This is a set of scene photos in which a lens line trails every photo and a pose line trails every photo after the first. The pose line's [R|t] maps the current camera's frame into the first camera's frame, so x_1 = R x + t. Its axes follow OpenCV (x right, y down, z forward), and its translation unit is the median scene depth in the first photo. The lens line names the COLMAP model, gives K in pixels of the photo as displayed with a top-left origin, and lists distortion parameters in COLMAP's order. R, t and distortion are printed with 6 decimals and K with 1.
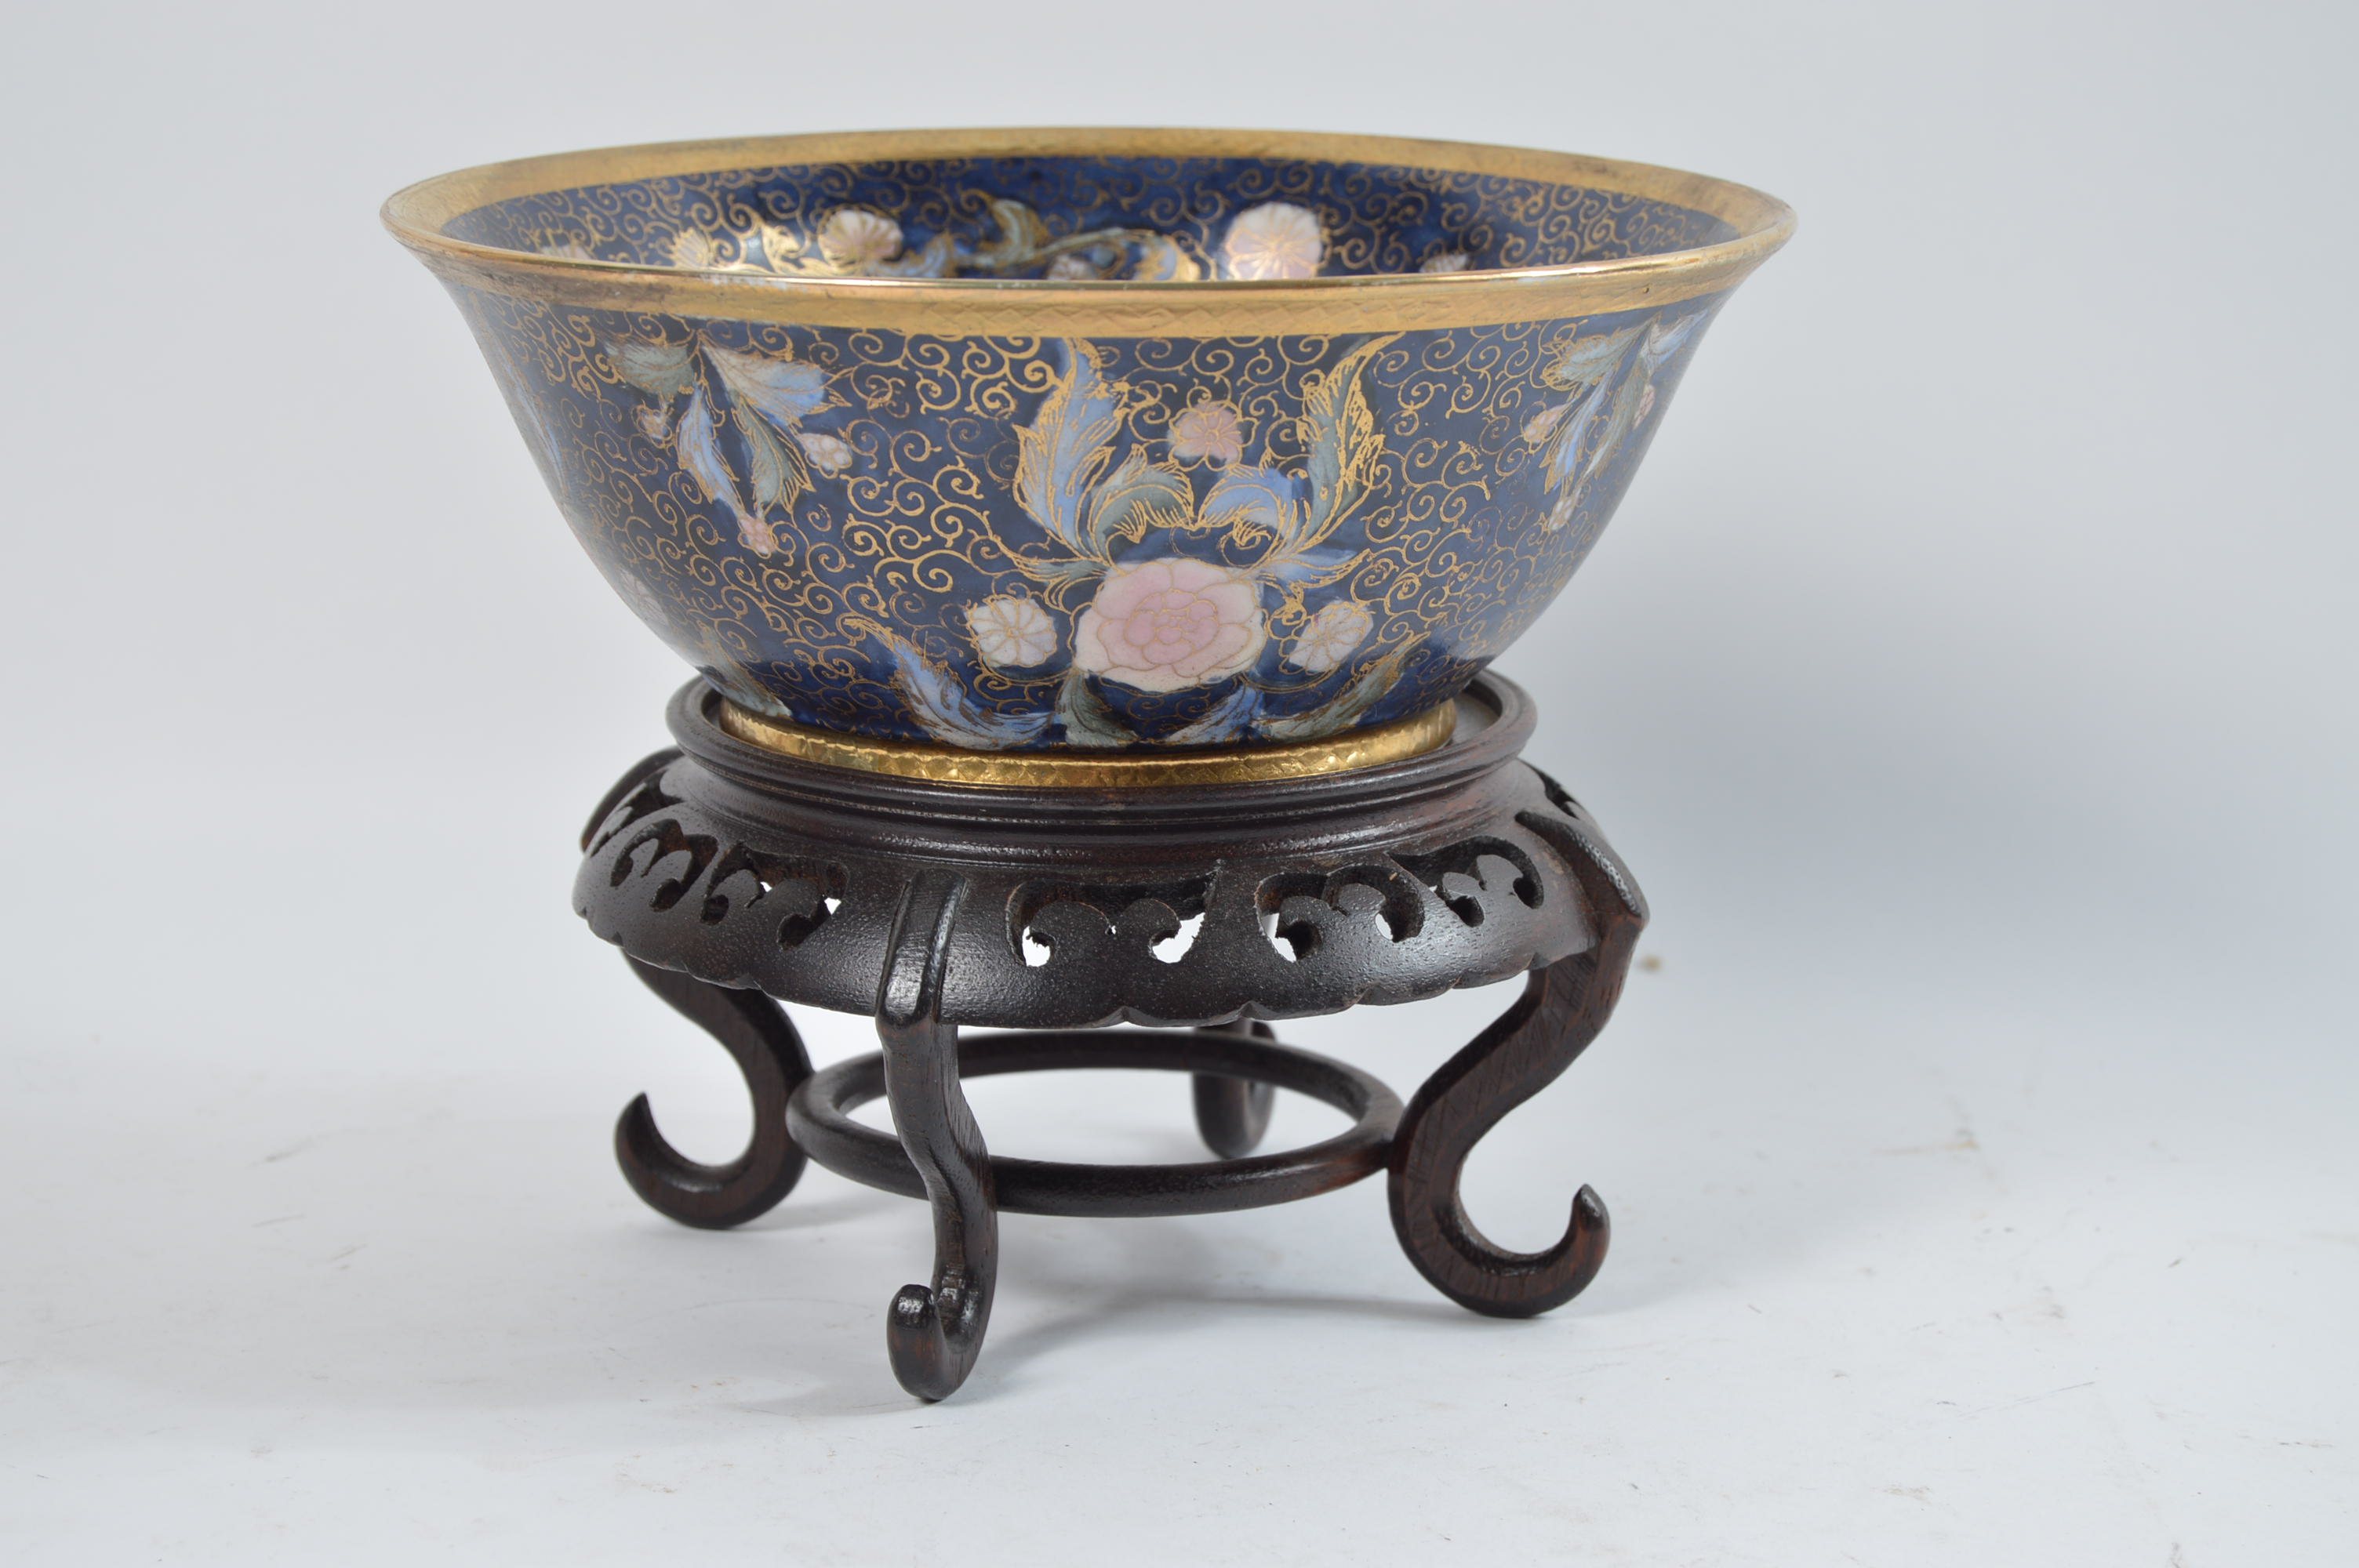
lens RADIAL K [[5196.0, 0, 1165.4], [0, 5196.0, 781.4], [0, 0, 1]] dist [-0.020415, 0.000000]
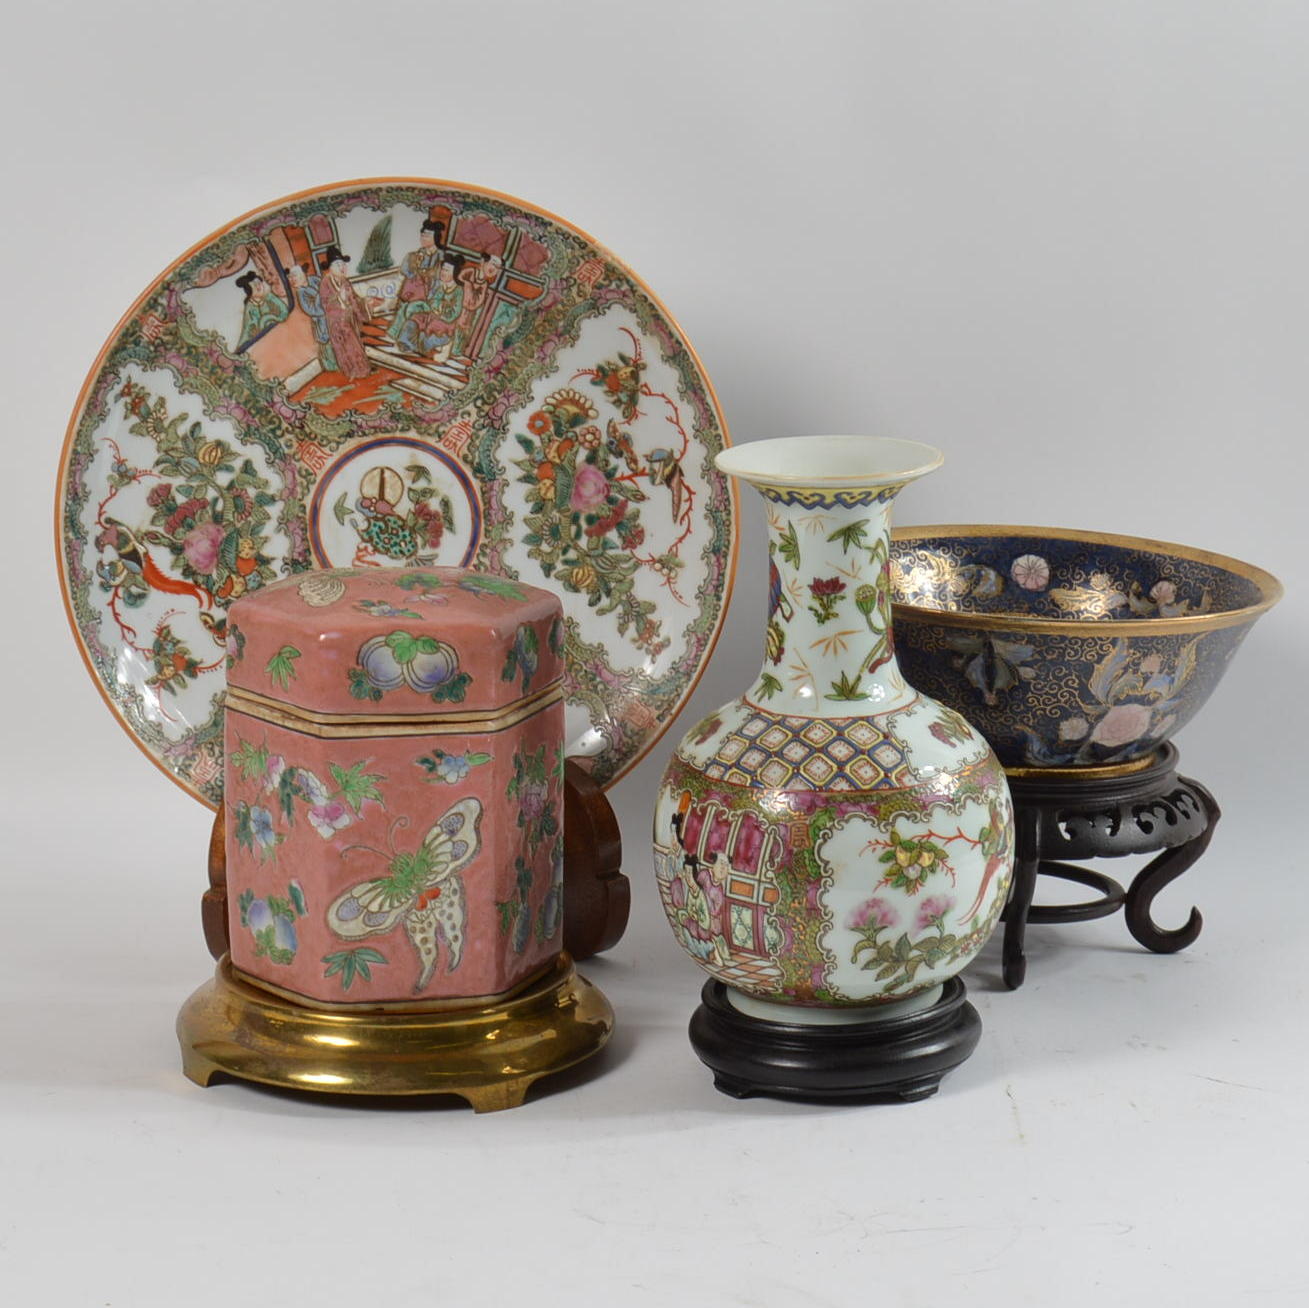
lens RADIAL K [[3652.5, 0, 637.6], [0, 3652.5, 728.9], [0, 0, 1]] dist [-0.055004, 0.000000]
pose [[0.967880, -0.030177, 0.249594, -0.808666], [0.025260, 0.999419, 0.022879, -0.084440], [-0.250139, -0.015840, 0.968080, -0.988368]]
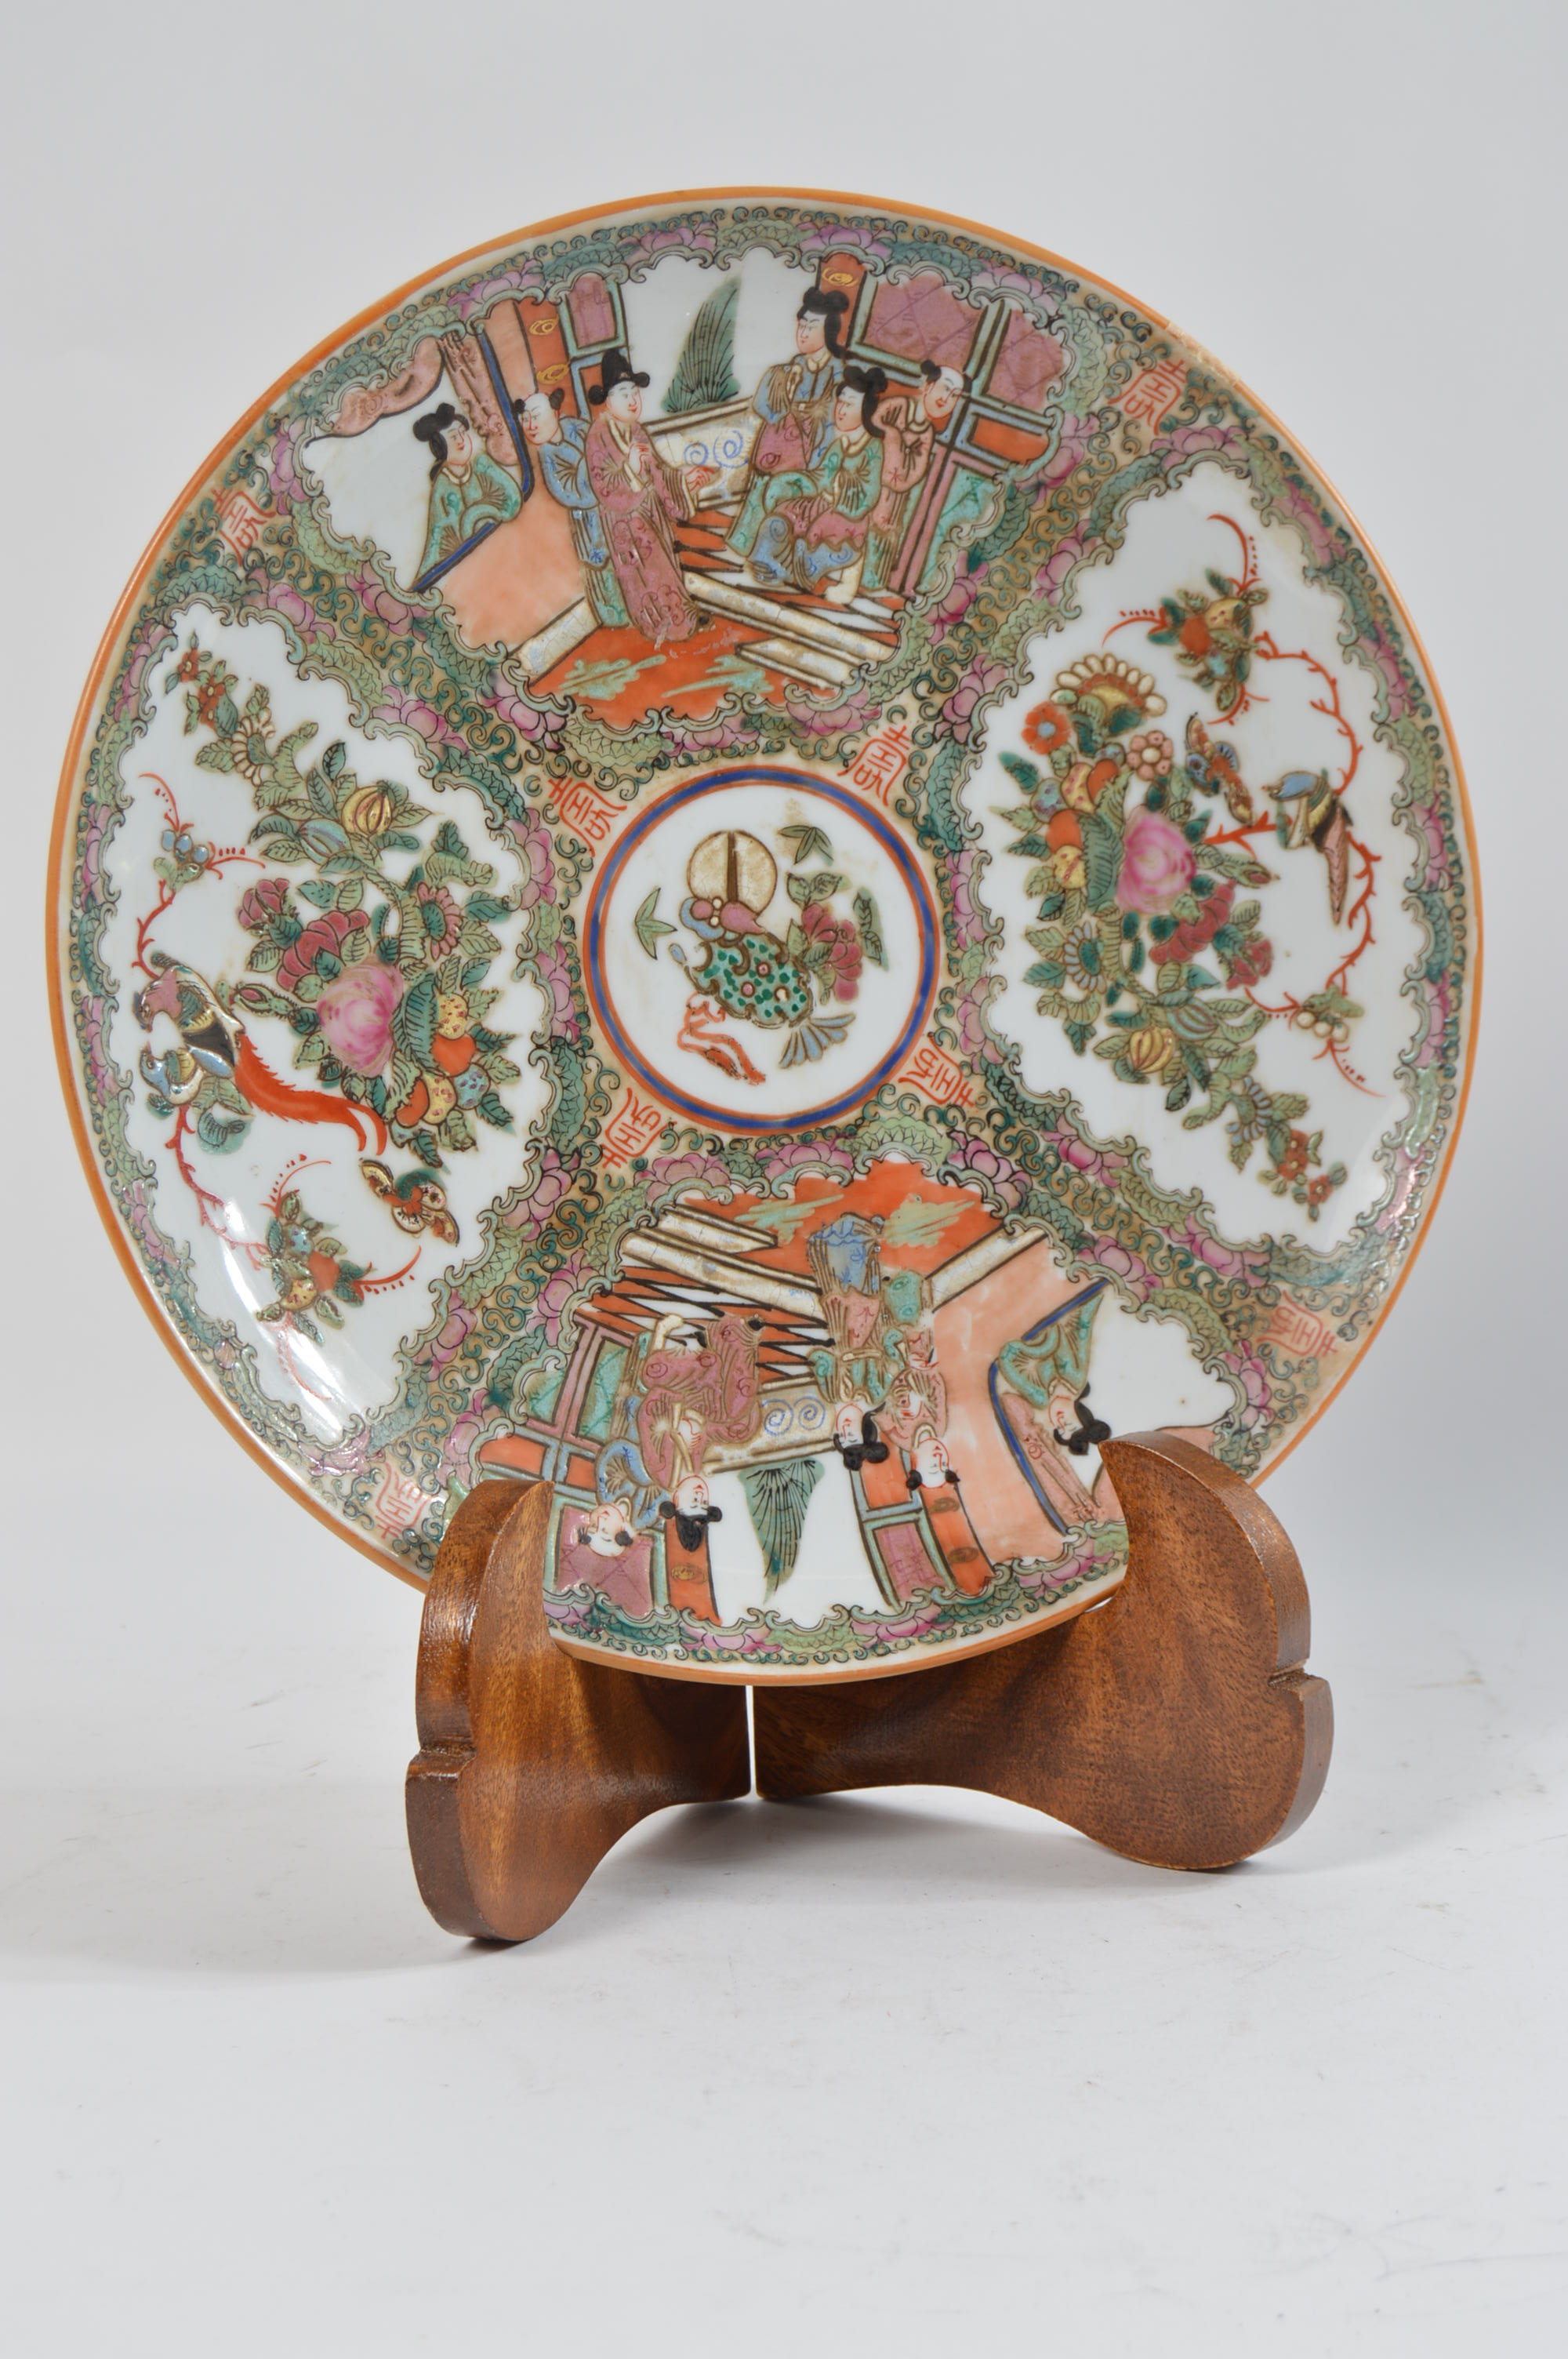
lens RADIAL K [[4129.6, 0, 788.5], [0, 4129.6, 1173.9], [0, 0, 1]] dist [-0.022378, 0.000000]
pose [[0.926956, -0.058283, 0.370614, -0.824349], [0.093713, 0.992515, -0.078307, -0.006188], [-0.363276, 0.107319, 0.925480, 0.137430]]
